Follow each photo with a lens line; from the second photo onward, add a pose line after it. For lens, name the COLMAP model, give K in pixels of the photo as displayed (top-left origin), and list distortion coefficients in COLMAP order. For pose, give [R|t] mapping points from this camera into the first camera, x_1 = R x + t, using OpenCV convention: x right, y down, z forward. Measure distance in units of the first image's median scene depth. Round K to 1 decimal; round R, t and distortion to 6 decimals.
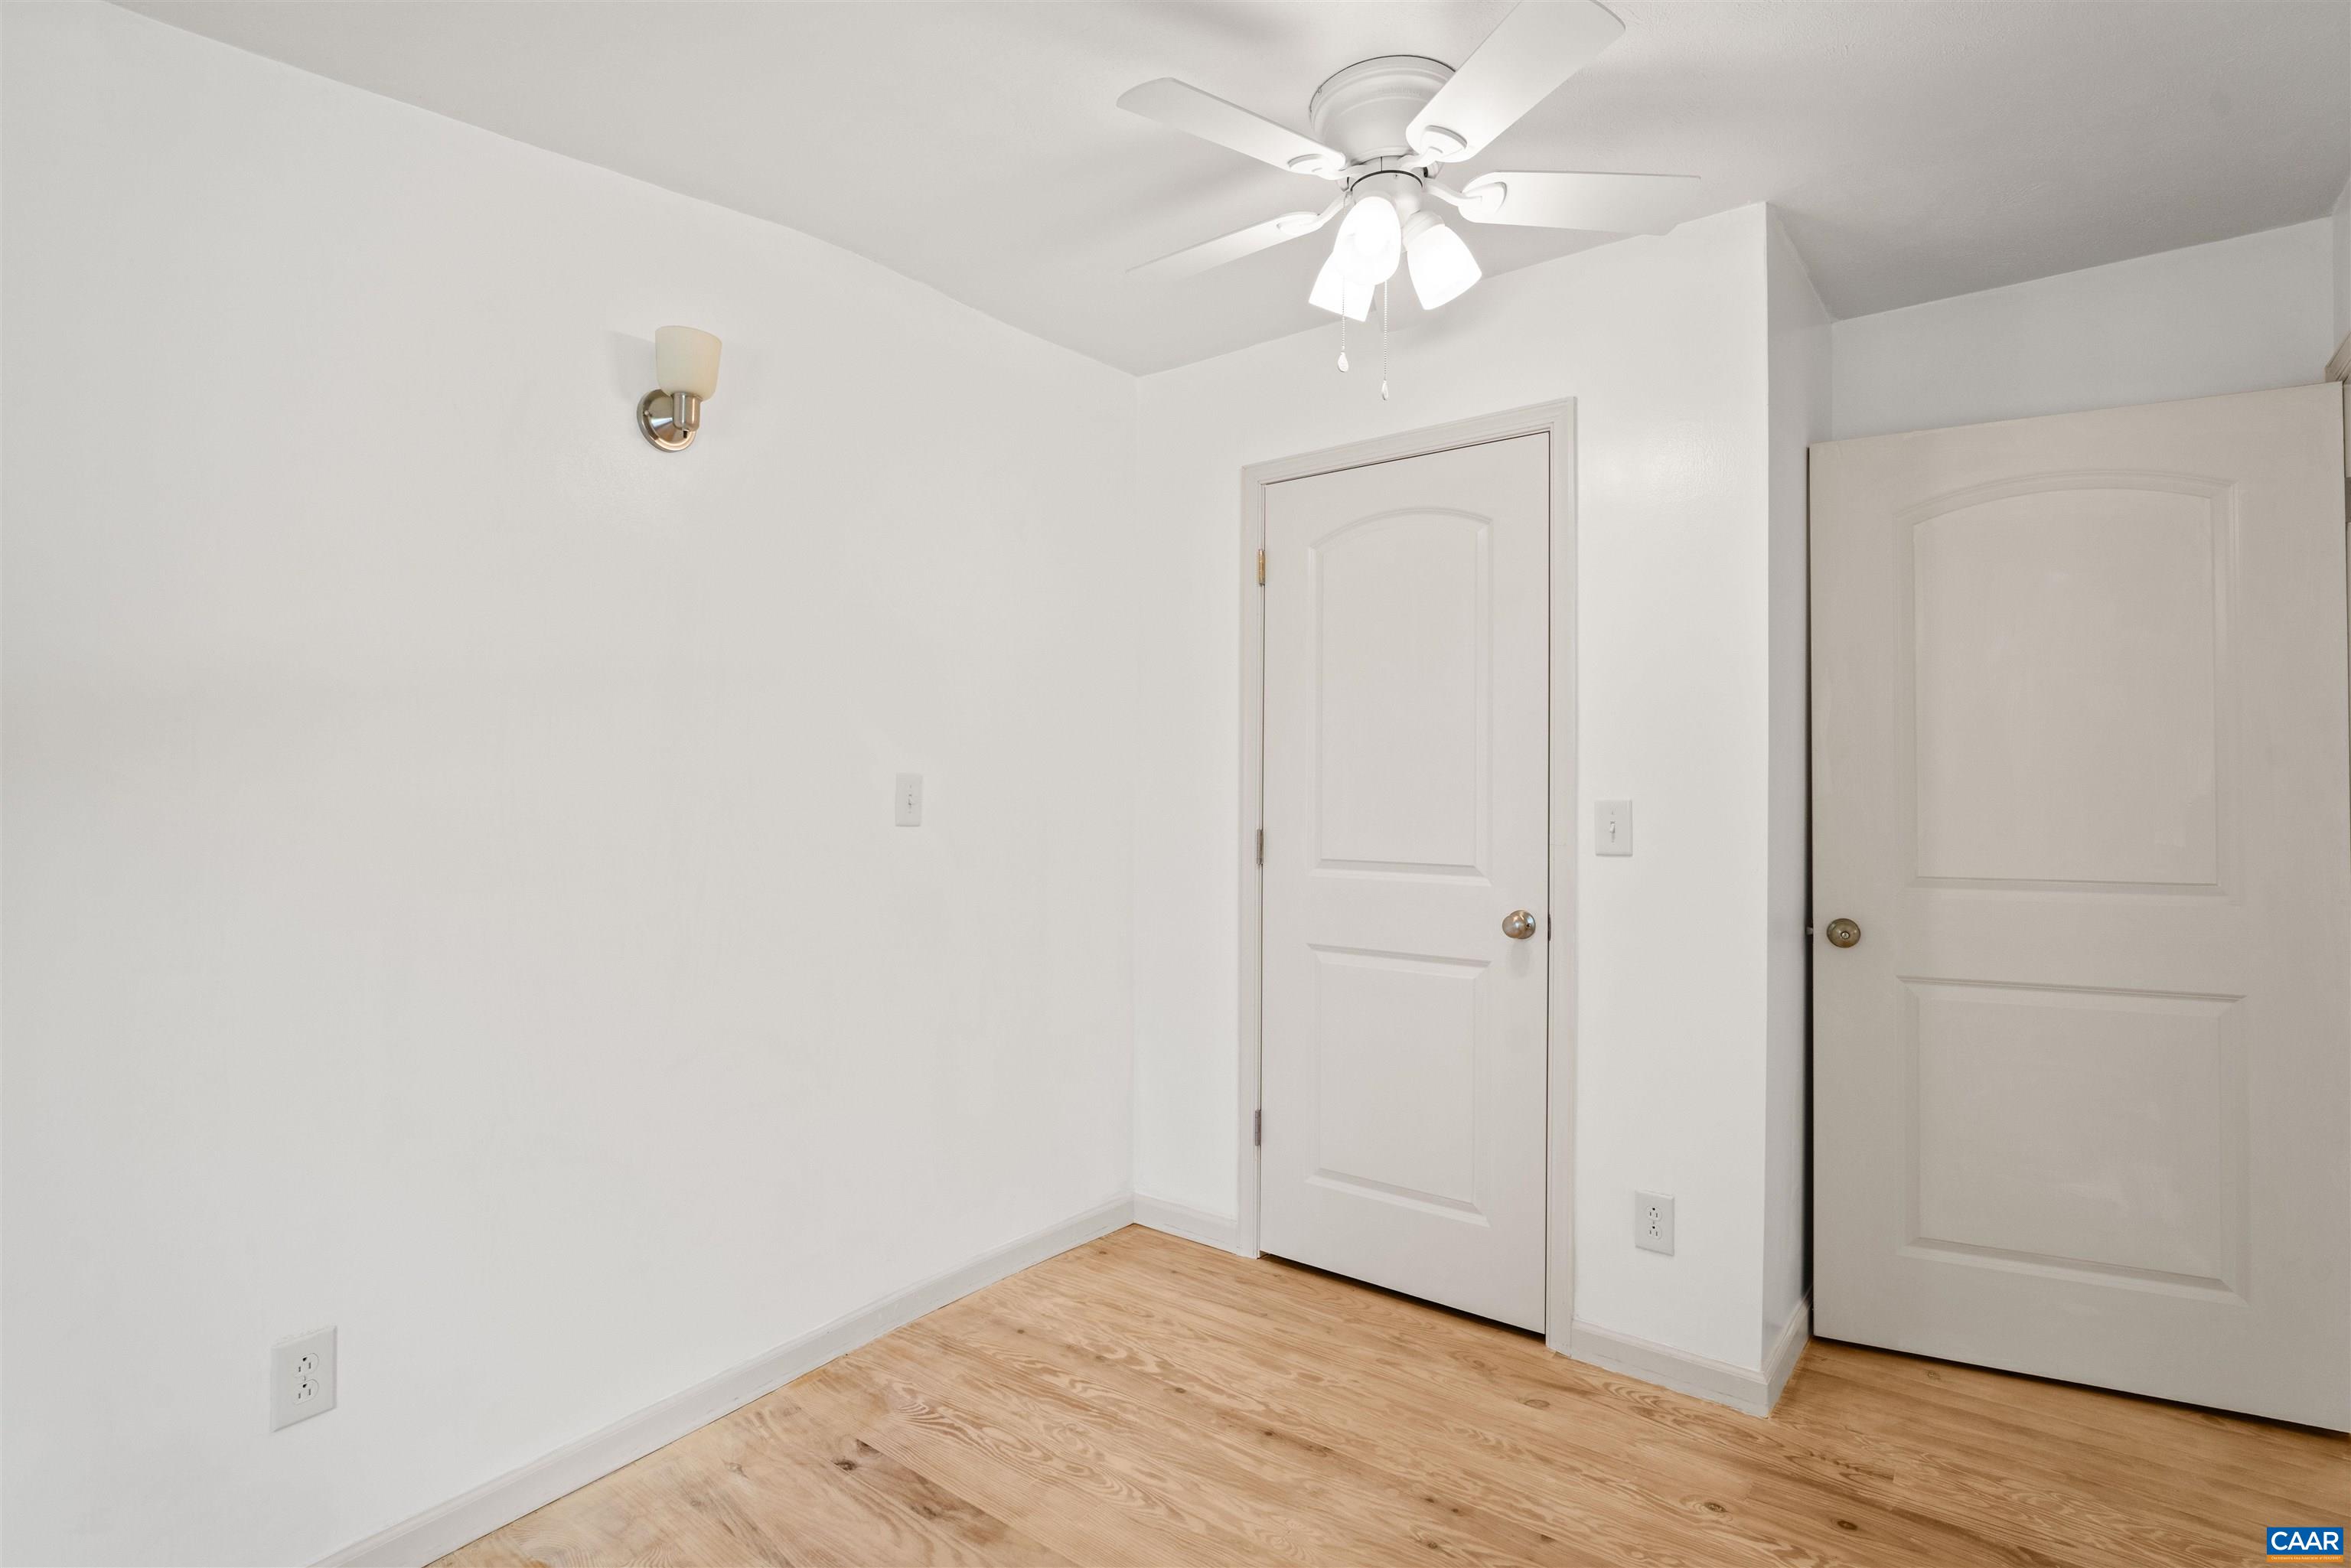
lens RADIAL K [[1138.7, 0, 1178.5], [0, 1138.7, 791.0], [0, 0, 1]] dist [0.000239, -0.000338]
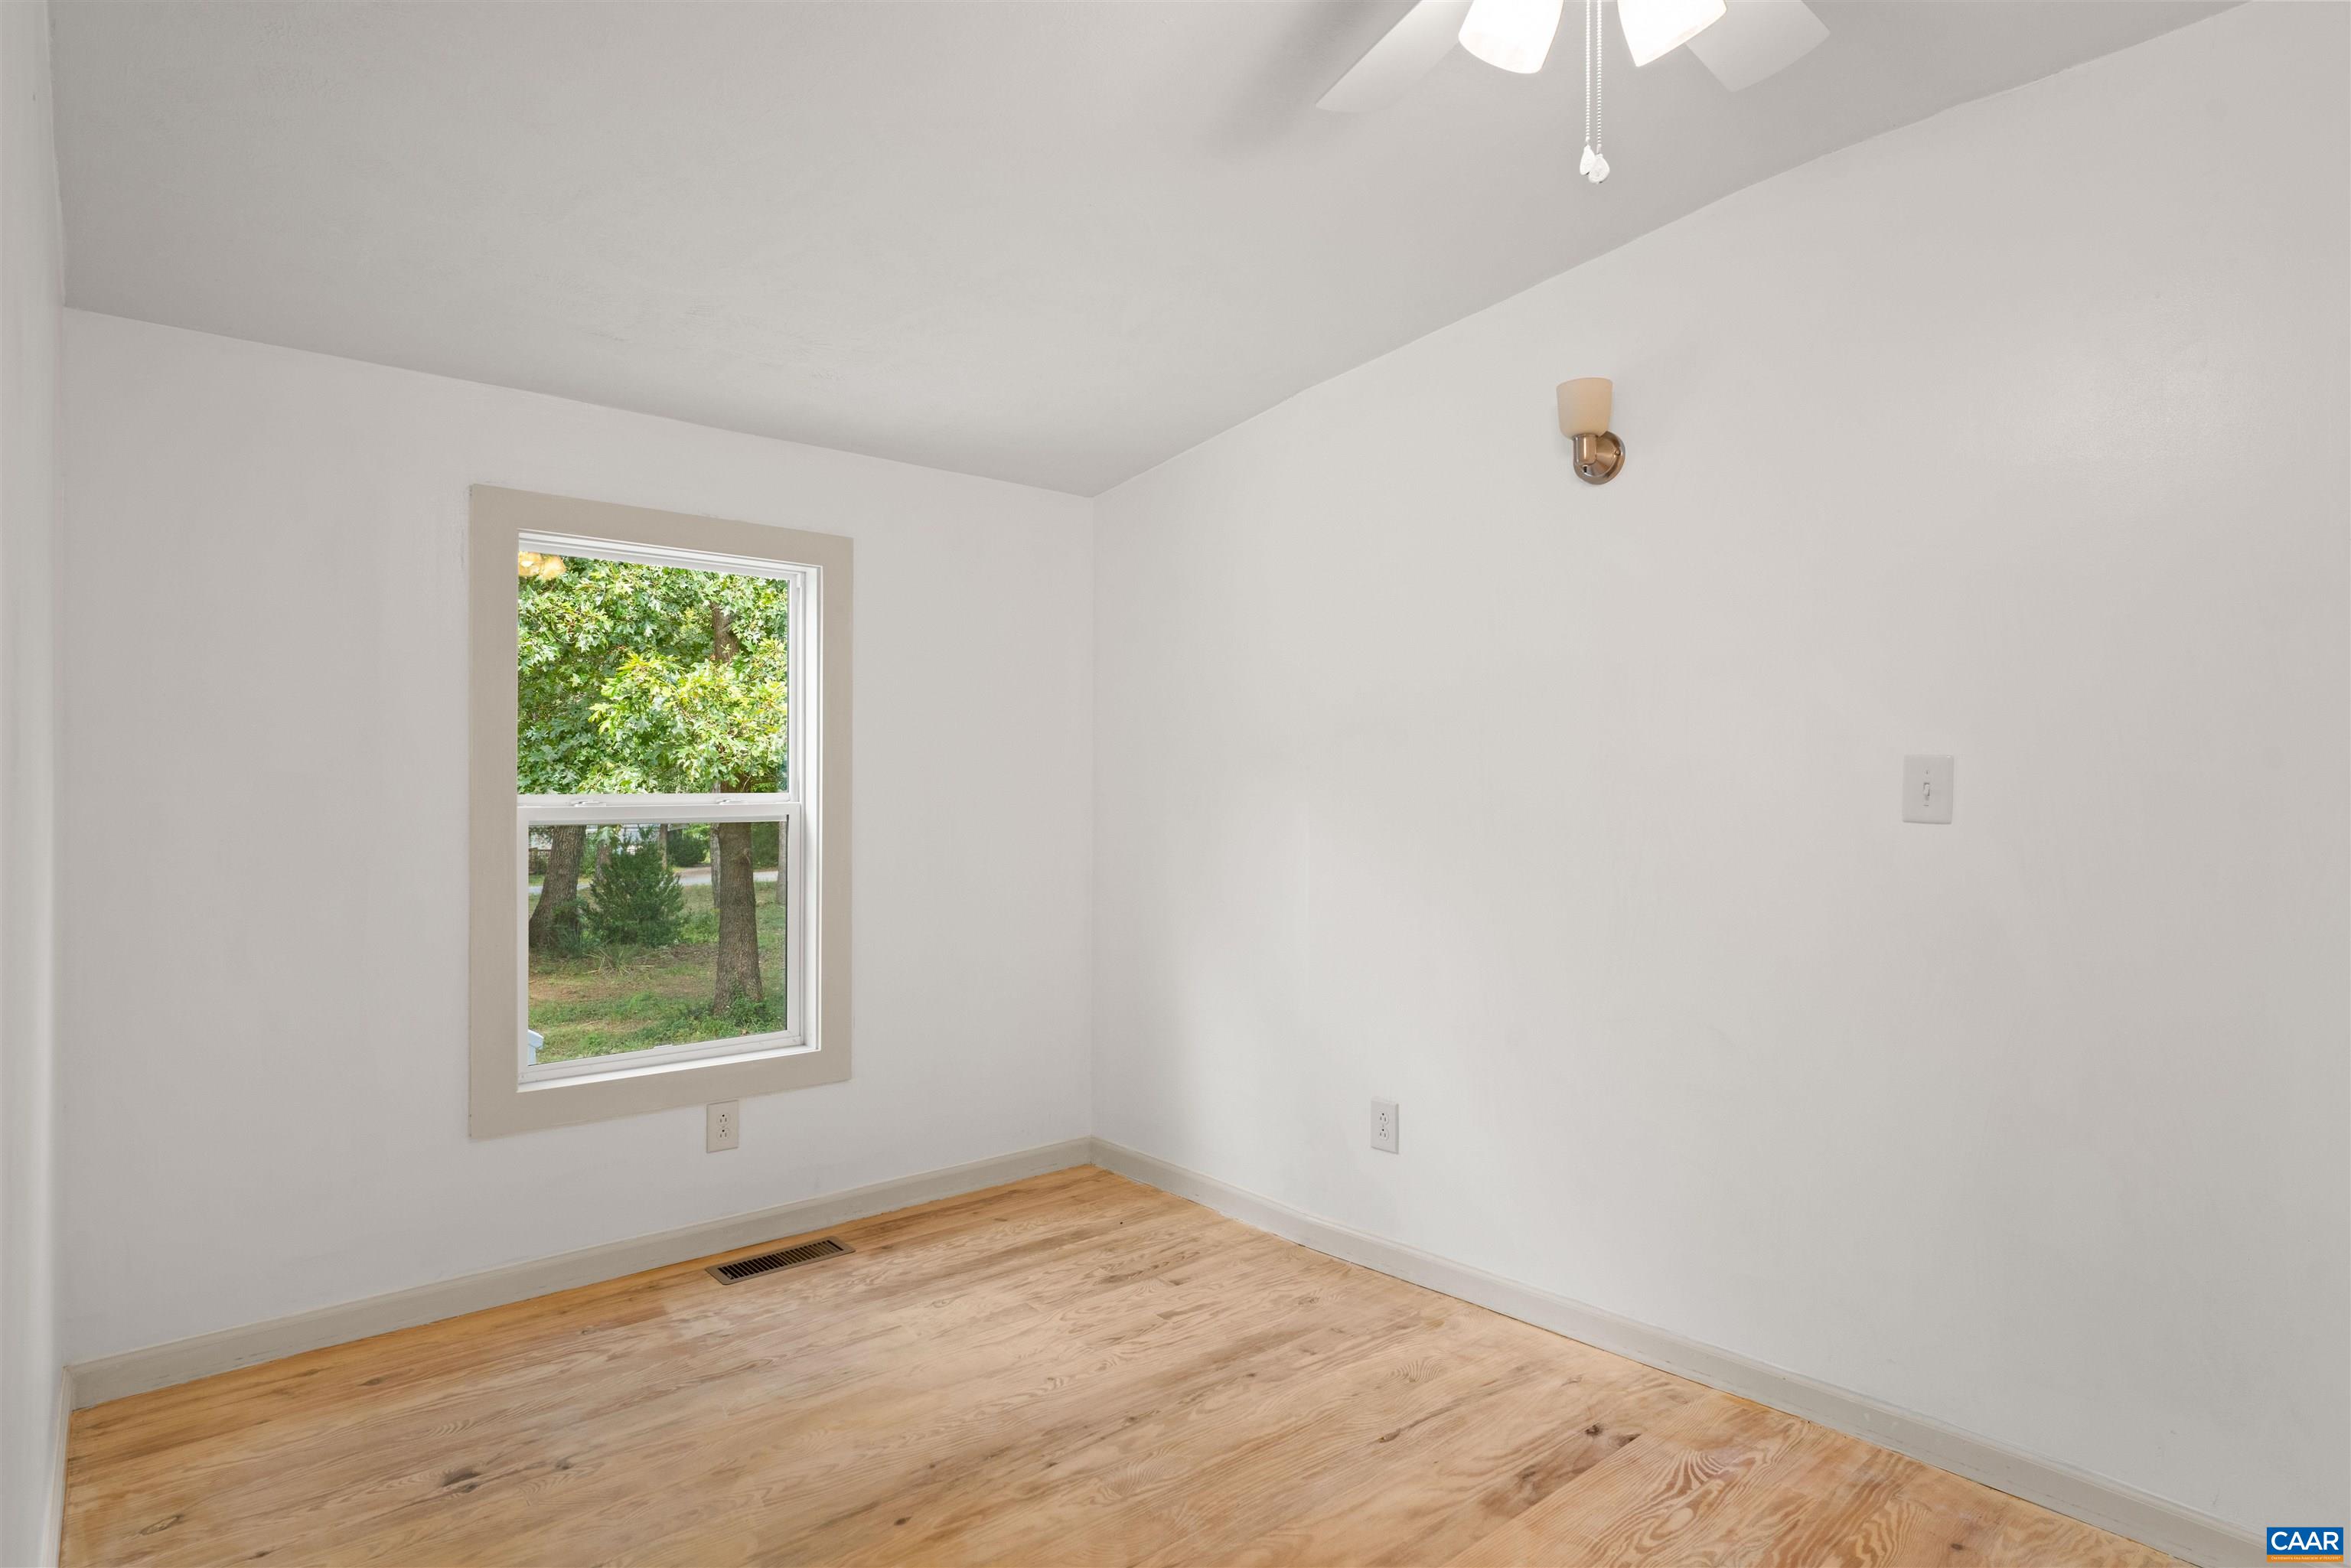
lens RADIAL K [[1319.6, 0, 1218.5], [0, 1319.6, 787.2], [0, 0, 1]] dist [-0.002009, 0.001225]
pose [[-0.193949, -0.000427, -0.981011, 0.918700], [-0.005349, 0.999985, 0.000622, 0.009951], [0.980997, 0.005369, -0.193949, 0.869392]]
